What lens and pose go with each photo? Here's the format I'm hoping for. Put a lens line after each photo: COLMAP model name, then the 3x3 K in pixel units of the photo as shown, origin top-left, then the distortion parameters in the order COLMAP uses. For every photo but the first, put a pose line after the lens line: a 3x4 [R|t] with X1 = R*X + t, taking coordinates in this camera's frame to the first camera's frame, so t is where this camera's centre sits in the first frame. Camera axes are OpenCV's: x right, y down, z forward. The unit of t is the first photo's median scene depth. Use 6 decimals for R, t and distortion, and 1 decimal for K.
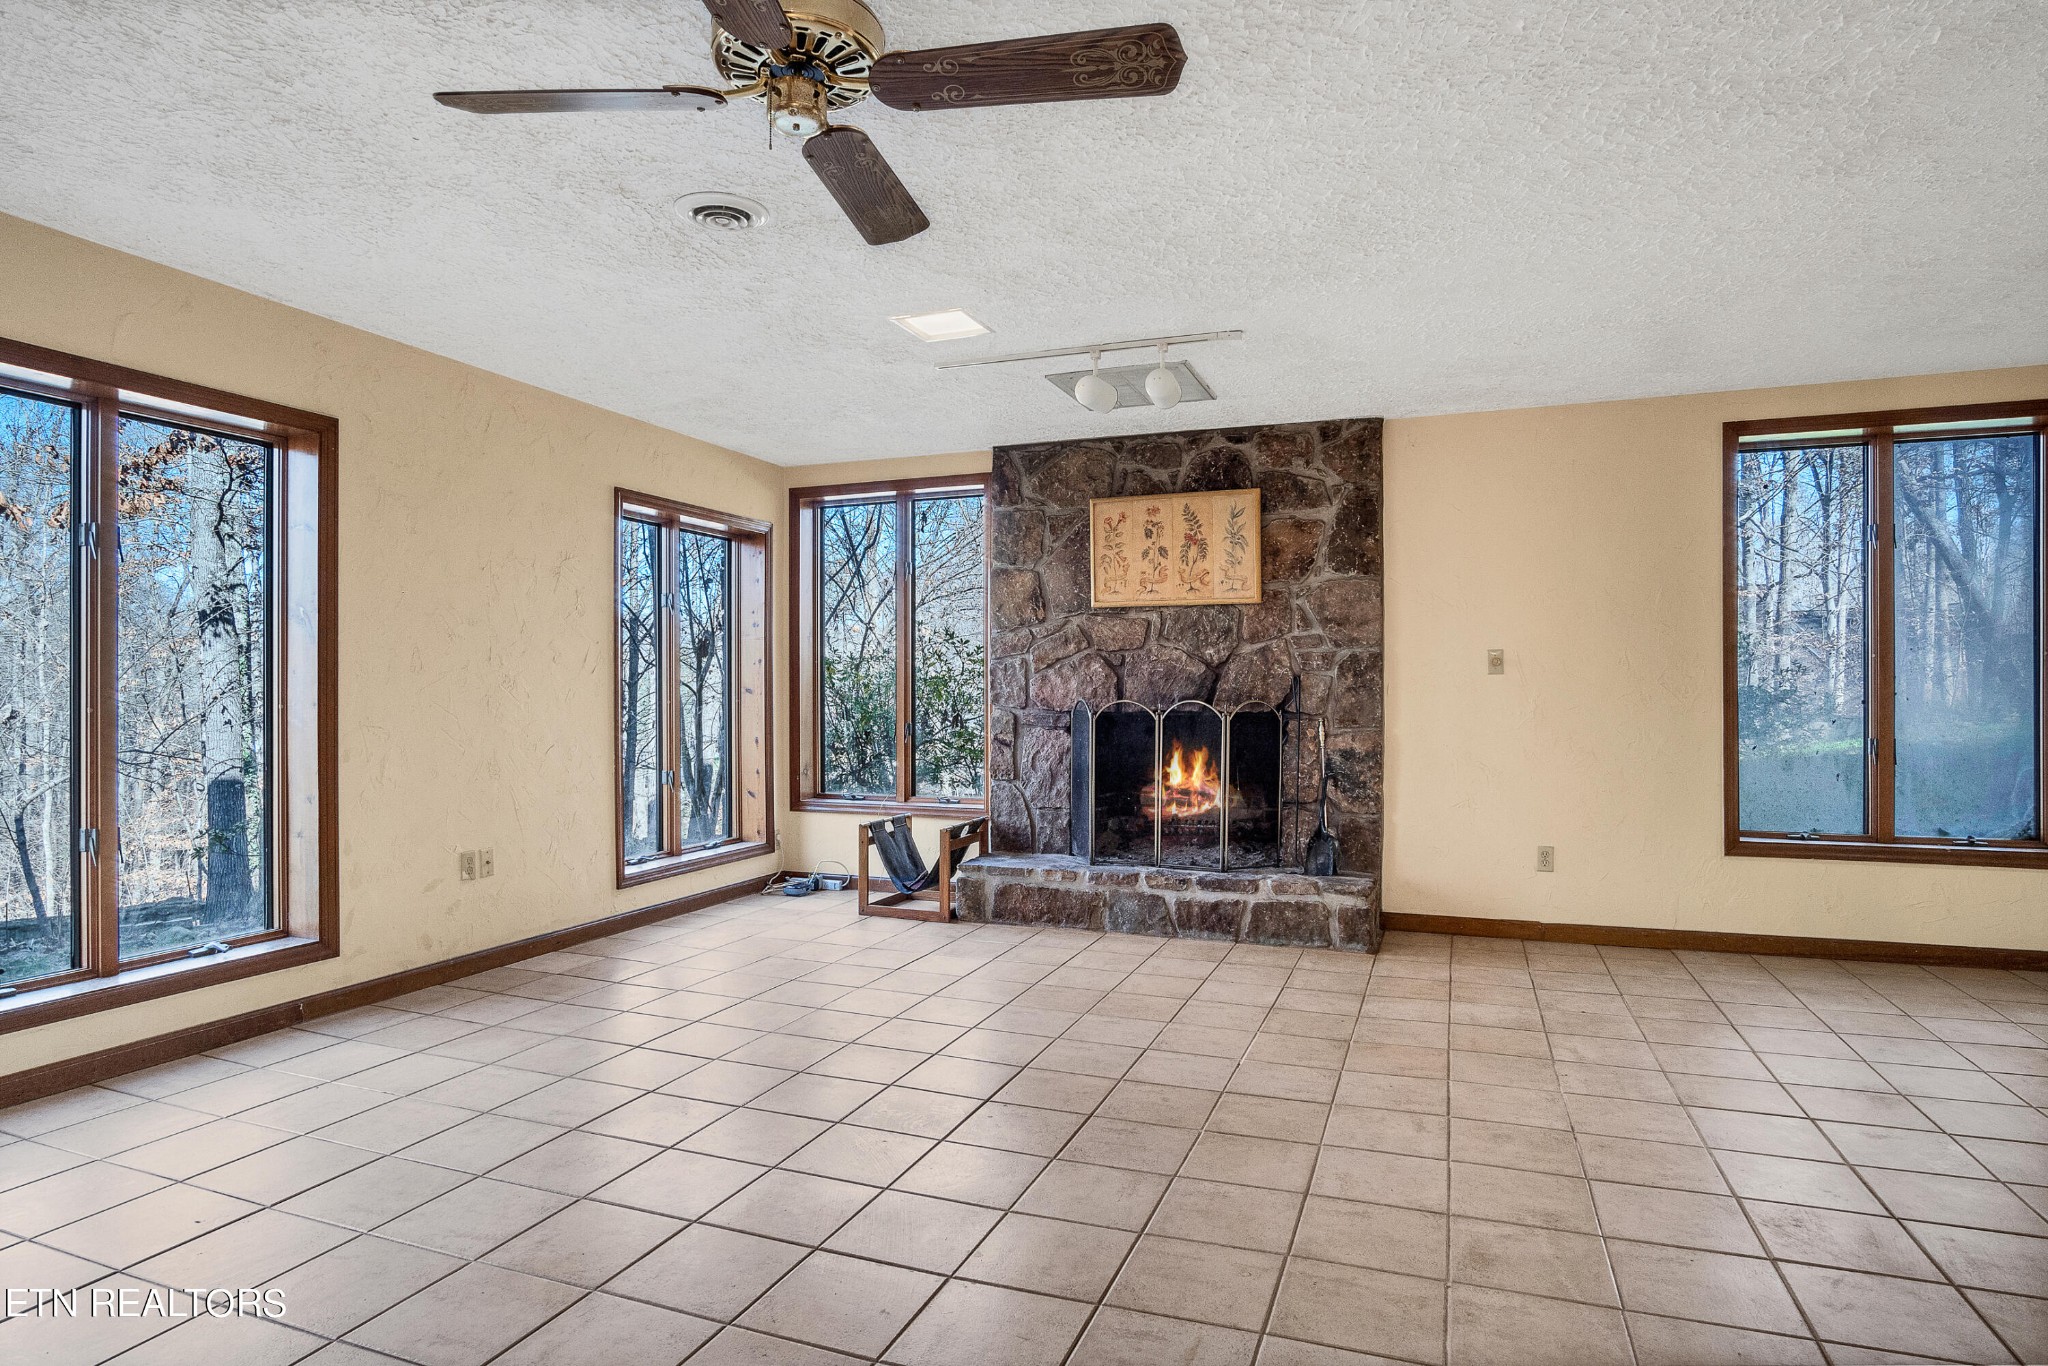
lens RADIAL K [[1166.9, 0, 1025.7], [0, 1166.9, 687.2], [0, 0, 1]] dist [-0.012496, -0.003664]
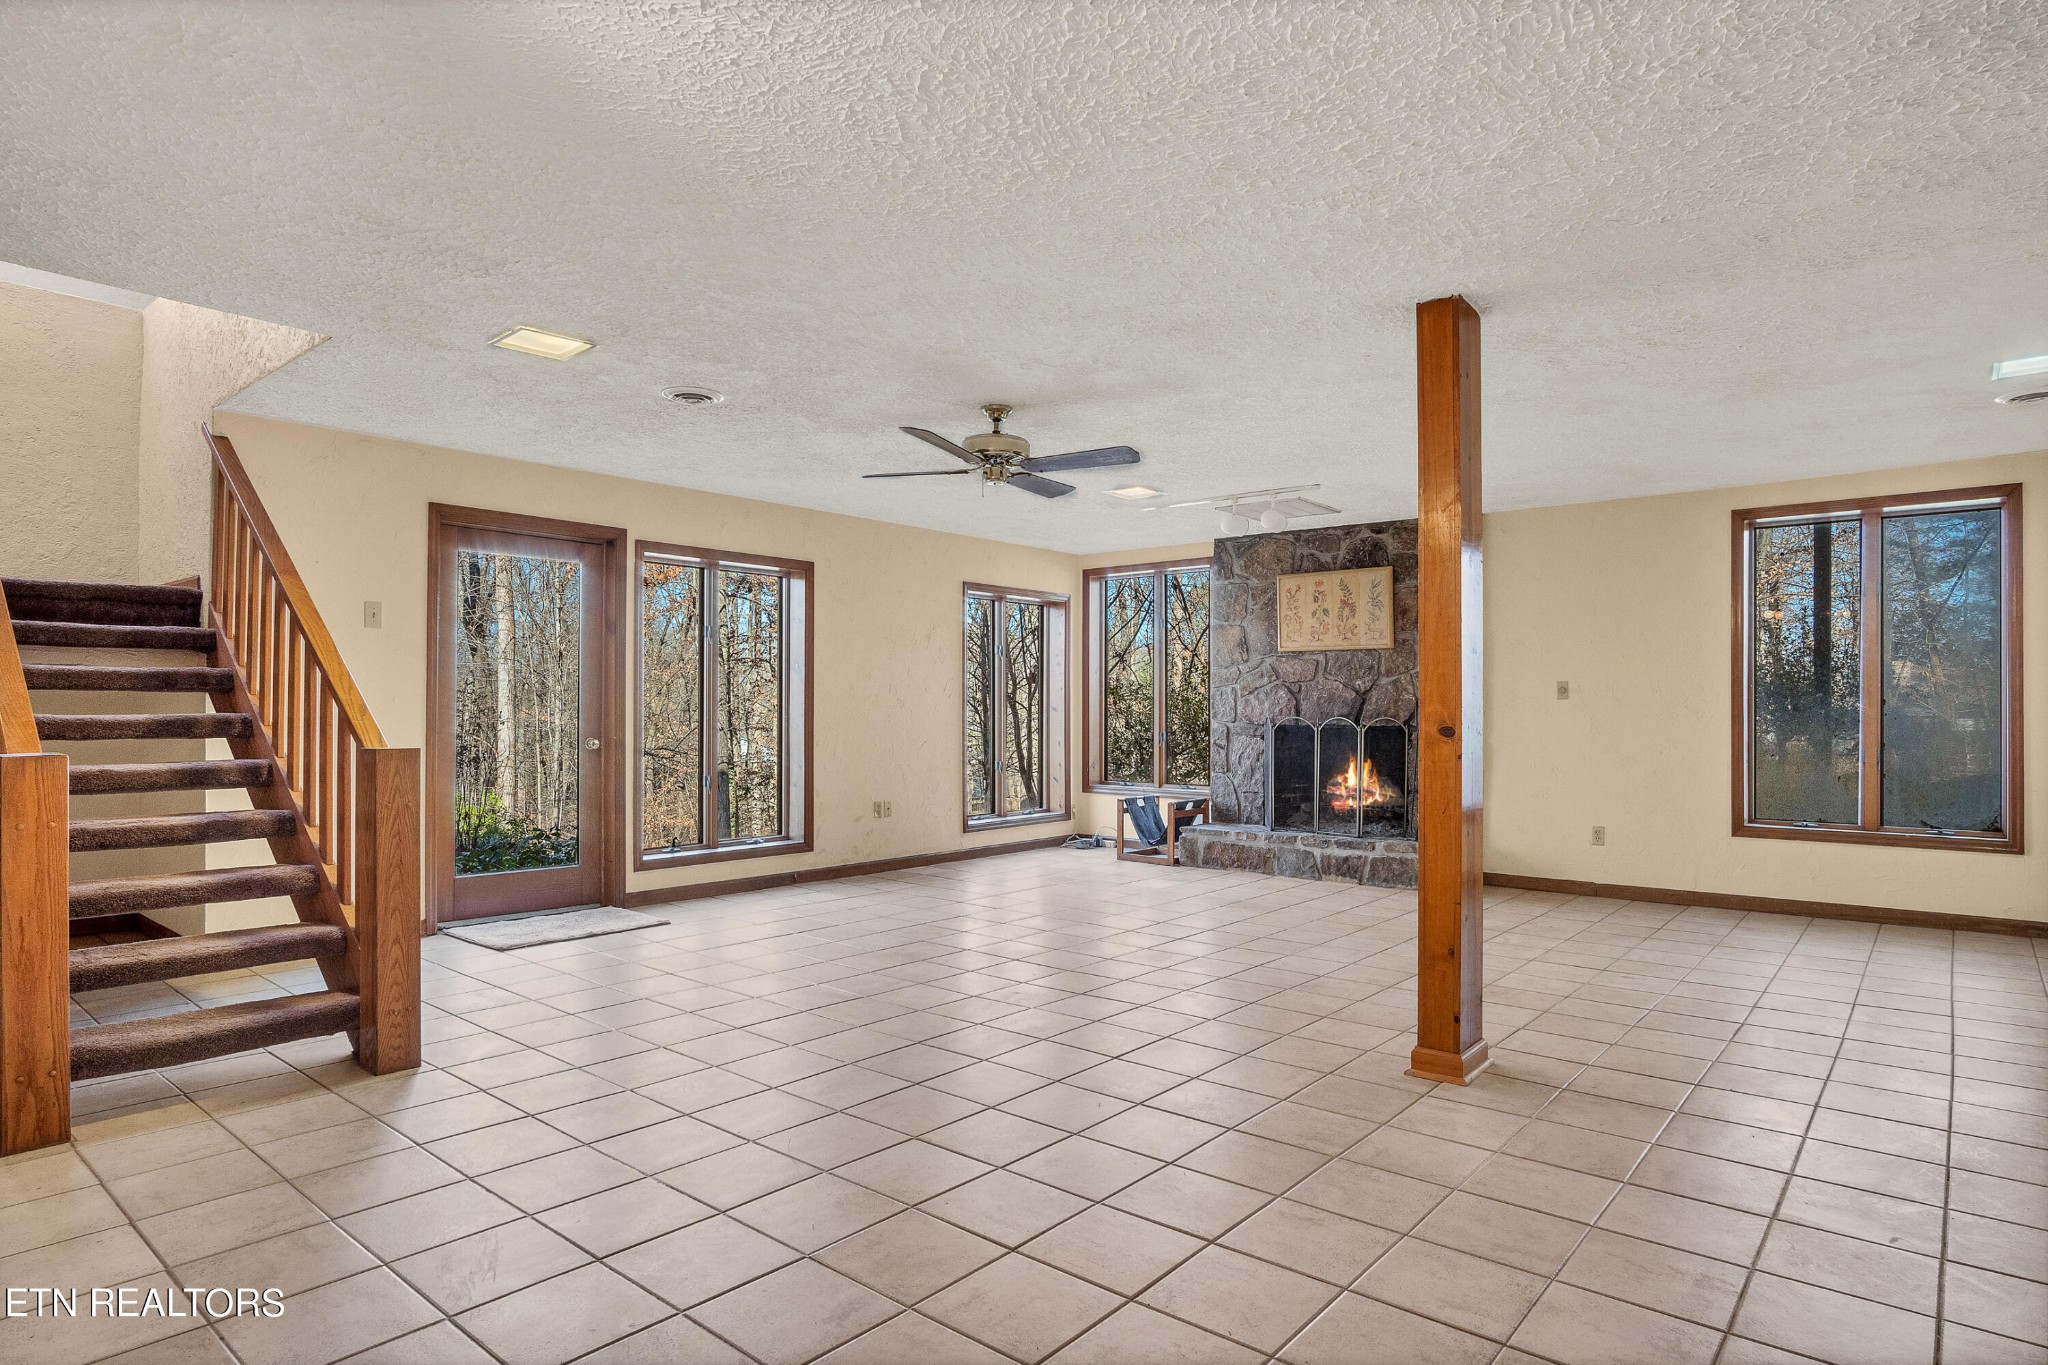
lens RADIAL K [[1166.9, 0, 1018.3], [0, 1166.9, 685.5], [0, 0, 1]] dist [-0.012496, -0.003664]
pose [[0.944994, -0.001885, -0.327082, 0.225868], [-0.003109, 0.999886, -0.014744, -0.004937], [0.327073, 0.014950, 0.944881, -0.453586]]
